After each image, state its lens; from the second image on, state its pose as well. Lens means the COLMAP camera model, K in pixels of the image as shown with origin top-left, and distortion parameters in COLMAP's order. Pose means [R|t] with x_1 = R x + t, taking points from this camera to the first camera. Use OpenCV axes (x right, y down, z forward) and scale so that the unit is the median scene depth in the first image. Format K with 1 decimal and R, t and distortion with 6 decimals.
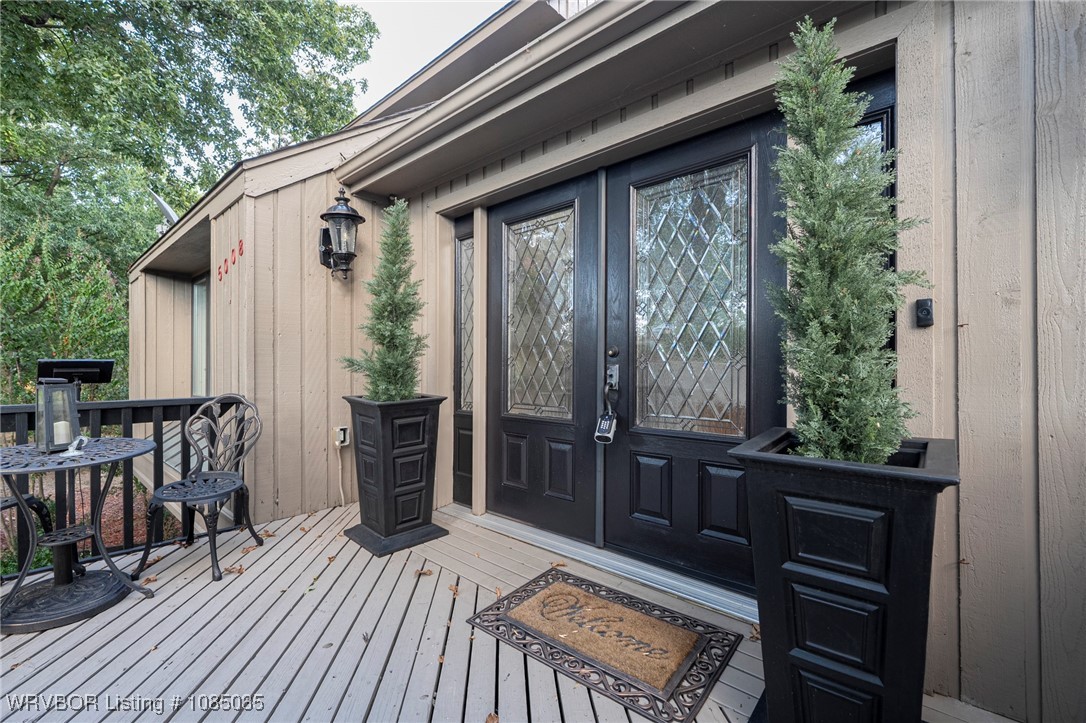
lens RADIAL K [[438.2, 0, 528.7], [0, 438.2, 360.6], [0, 0, 1]] dist [-0.000079, -0.000037]
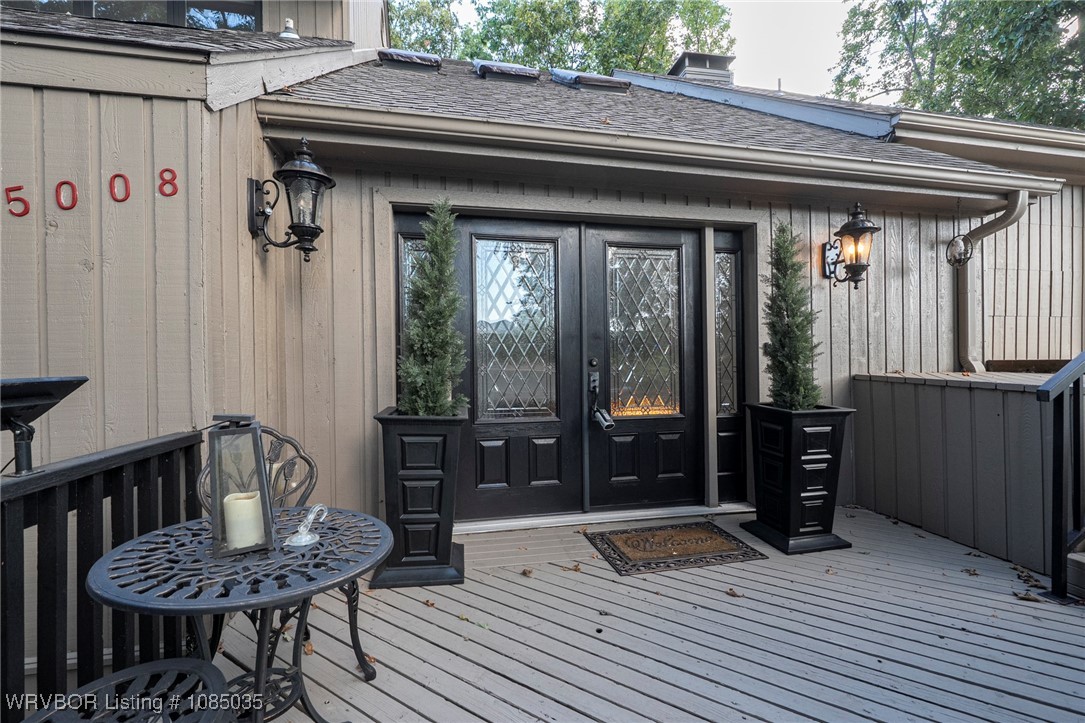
lens RADIAL K [[437.8, 0, 528.2], [0, 437.8, 360.6], [0, 0, 1]] dist [-0.000079, -0.000037]
pose [[0.612462, -0.006753, 0.790471, -0.973105], [-0.002936, 0.999937, 0.010818, -0.039461], [-0.790494, -0.008946, 0.612404, 0.313654]]
